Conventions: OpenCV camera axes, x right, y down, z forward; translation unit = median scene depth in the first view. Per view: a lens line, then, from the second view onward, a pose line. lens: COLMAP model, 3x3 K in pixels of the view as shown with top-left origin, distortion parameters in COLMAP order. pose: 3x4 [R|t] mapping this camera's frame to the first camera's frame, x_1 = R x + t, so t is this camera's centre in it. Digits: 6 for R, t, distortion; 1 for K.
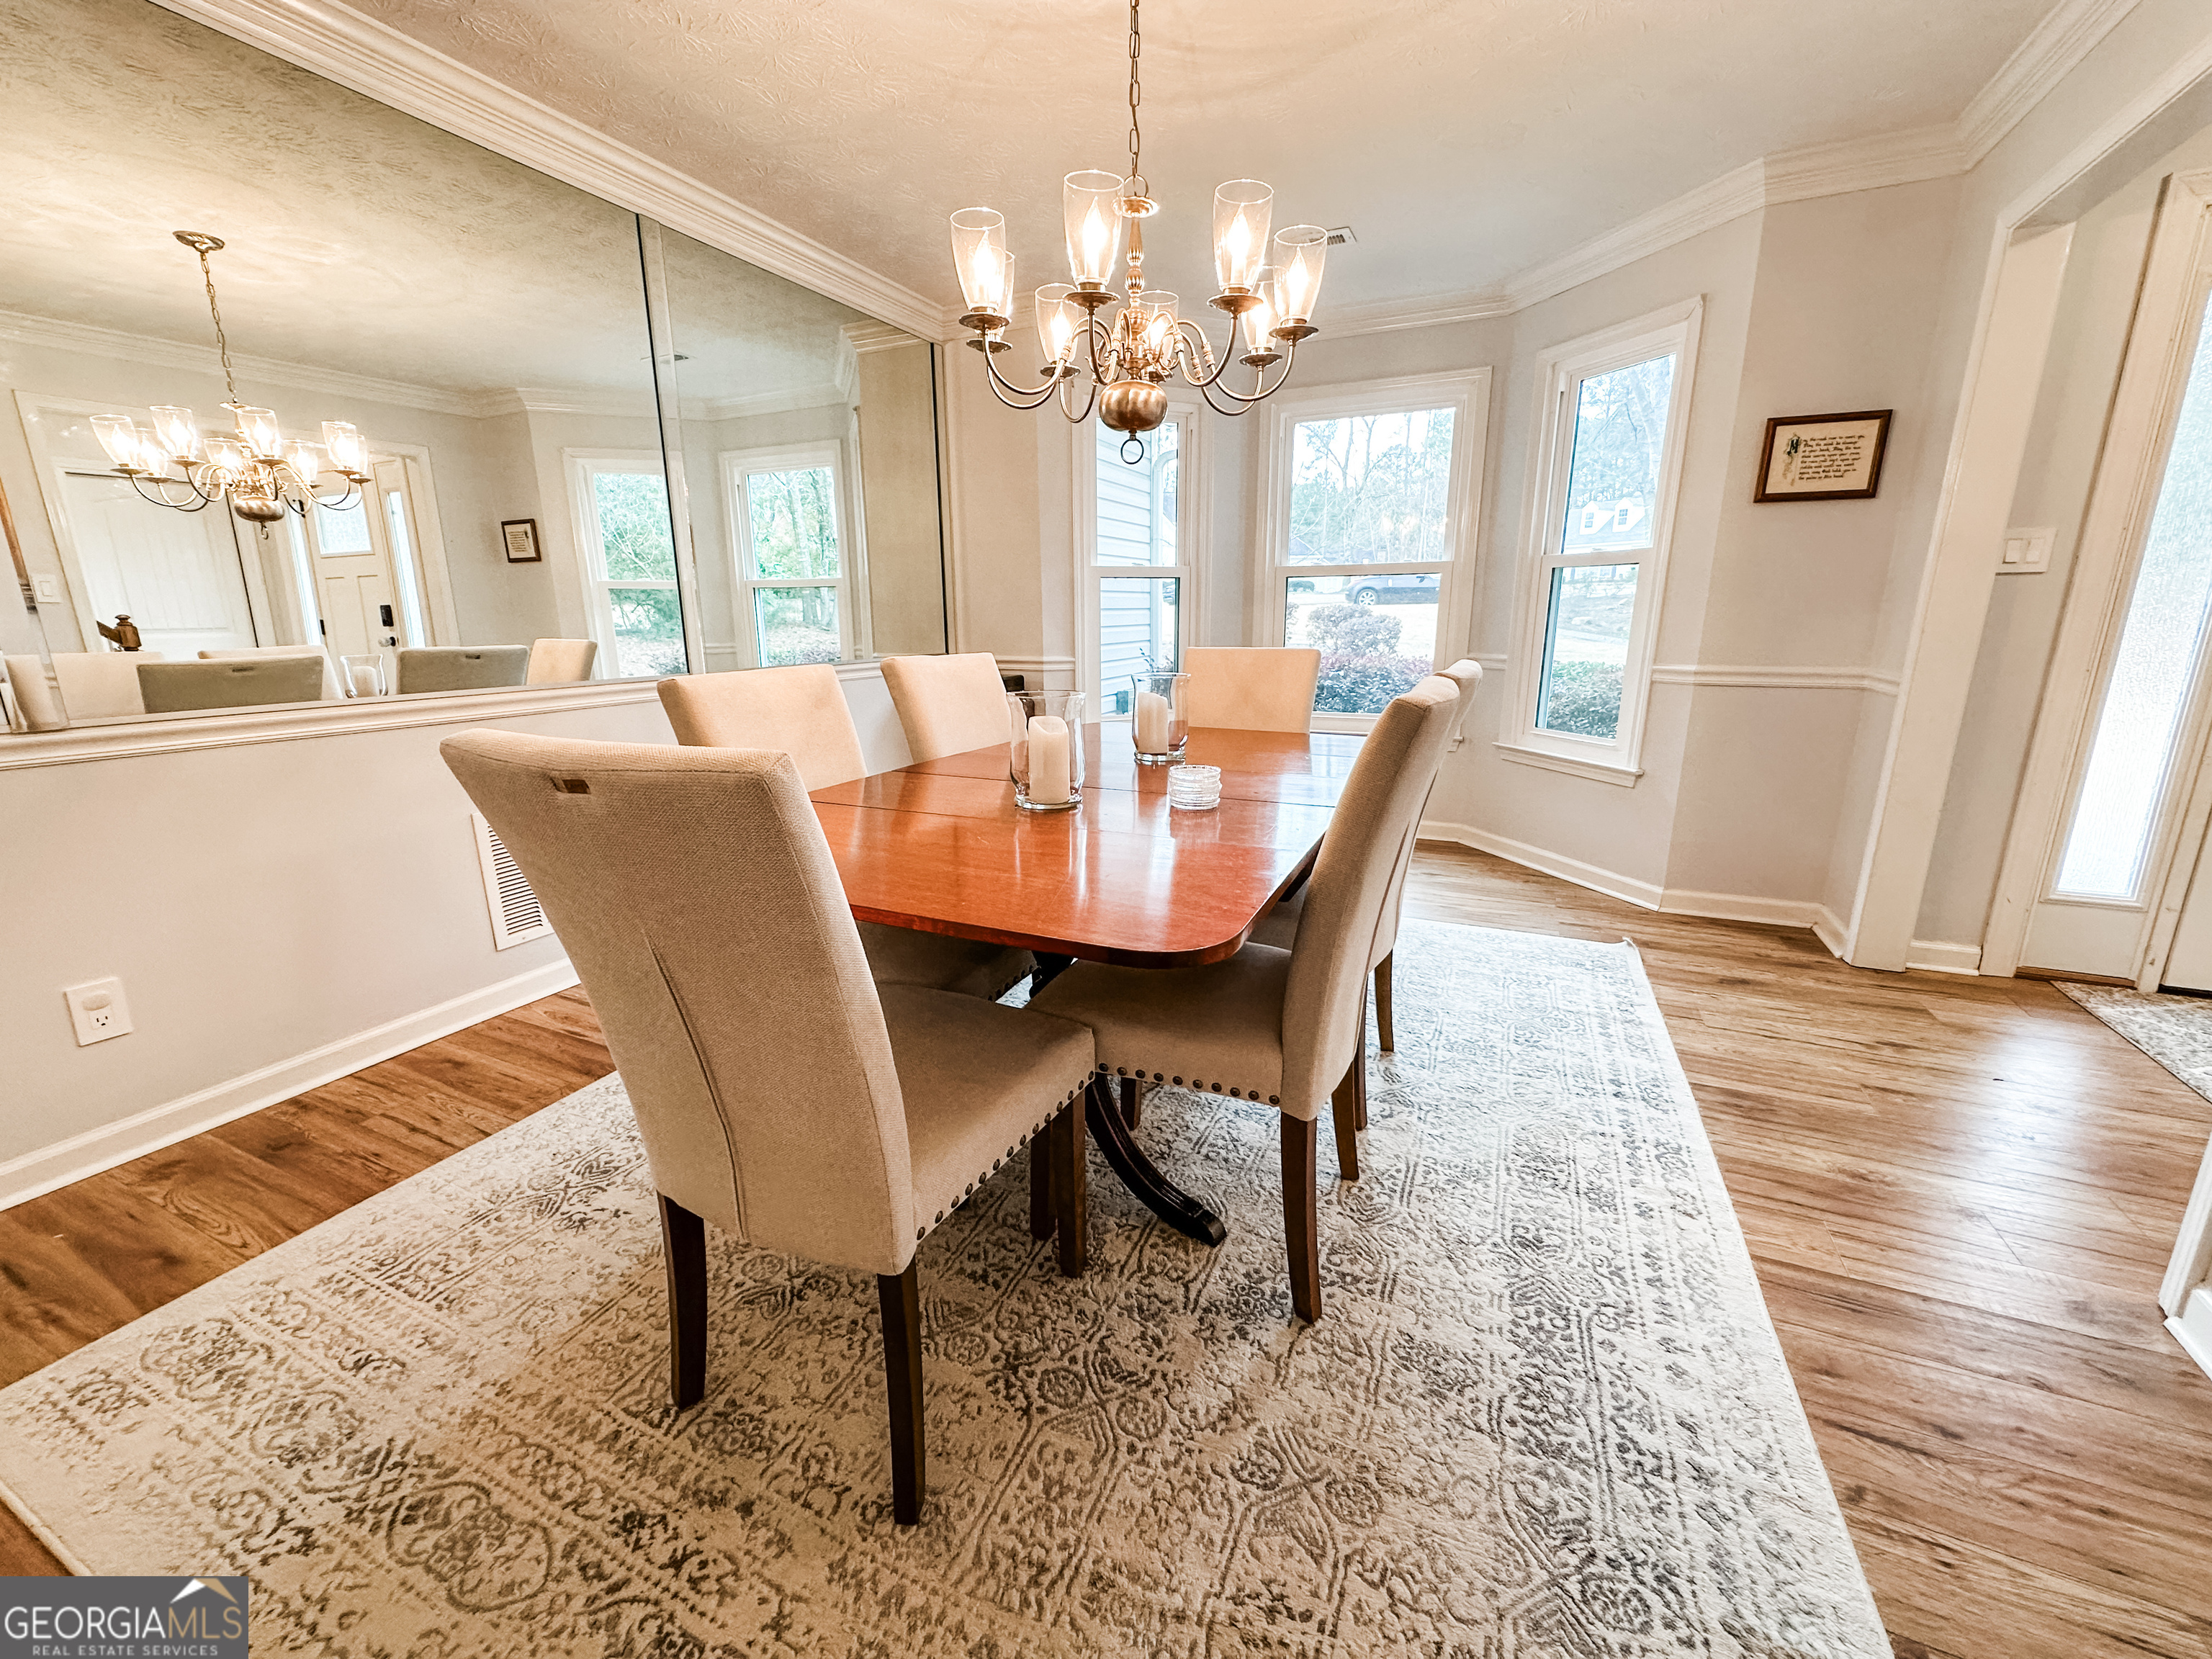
lens RADIAL K [[881.1, 0, 1102.3], [0, 881.1, 823.6], [0, 0, 1]] dist [-0.002701, 0.000590]
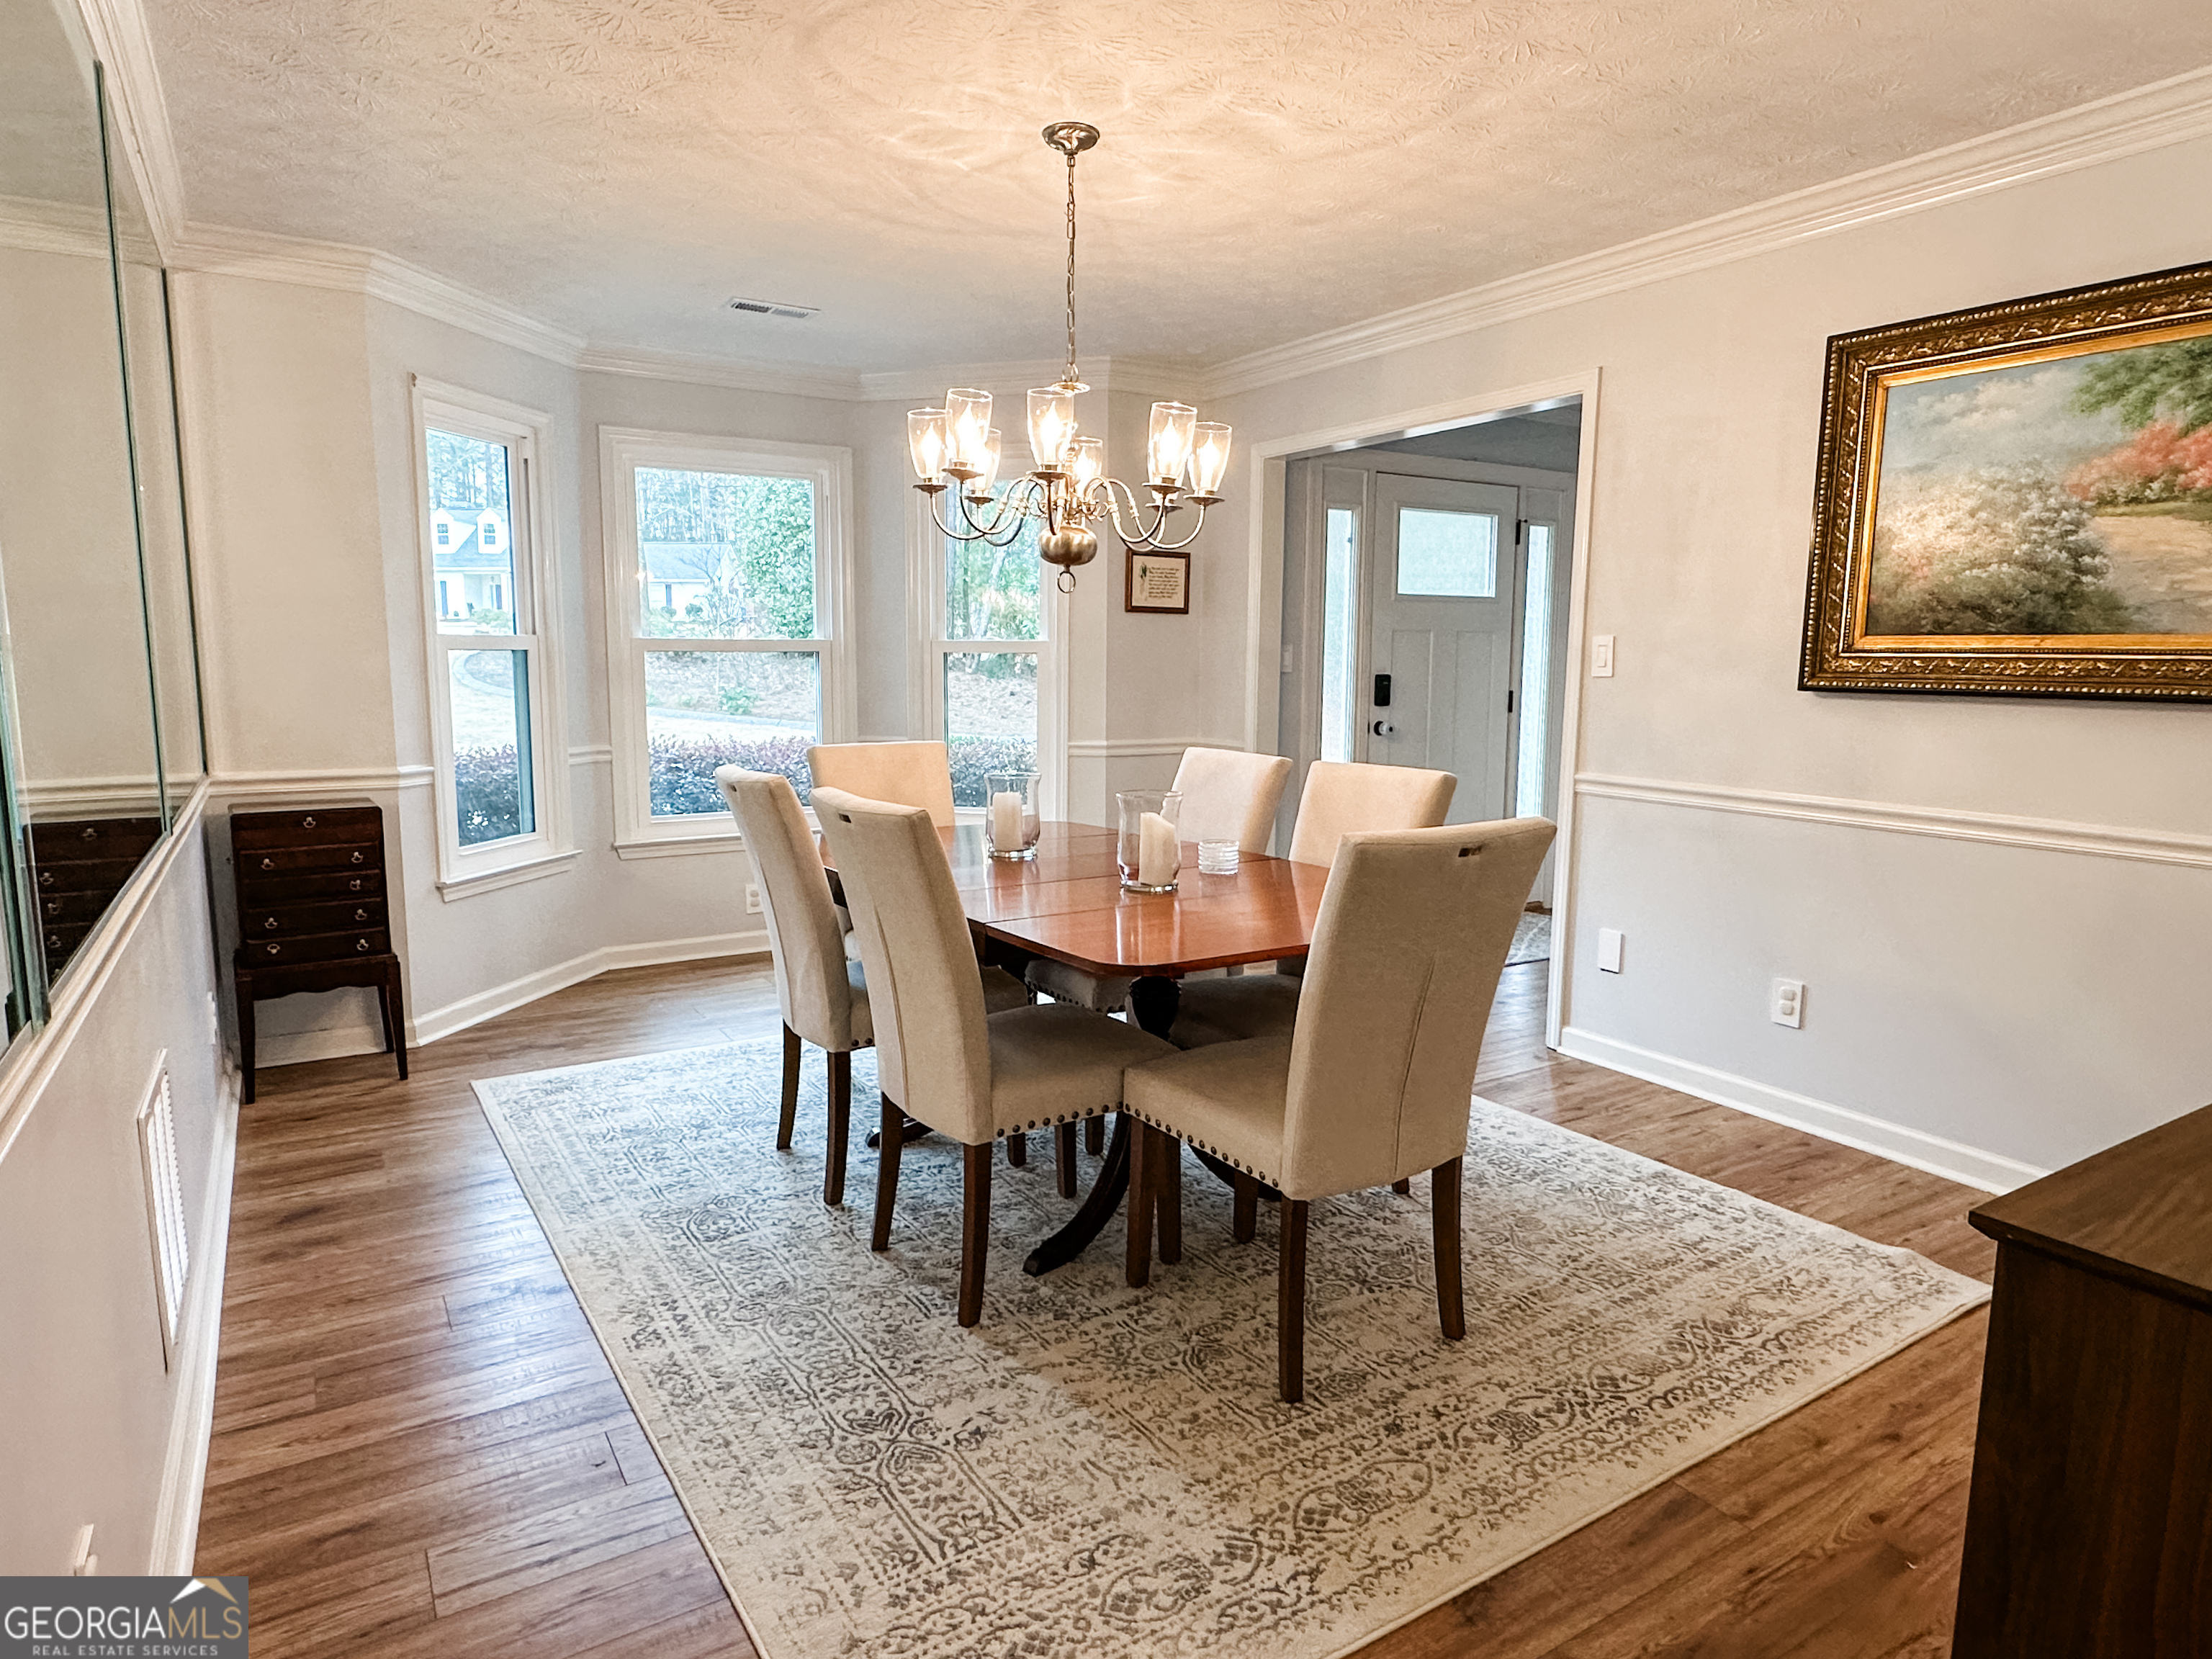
lens RADIAL K [[1291.6, 0, 1105.4], [0, 1291.6, 830.8], [0, 0, 1]] dist [0.003168, -0.000161]
pose [[0.543303, -0.101200, 0.833415, -1.067052], [0.187770, 0.982208, -0.003140, -0.072435], [-0.818269, 0.158196, 0.552639, 0.068101]]
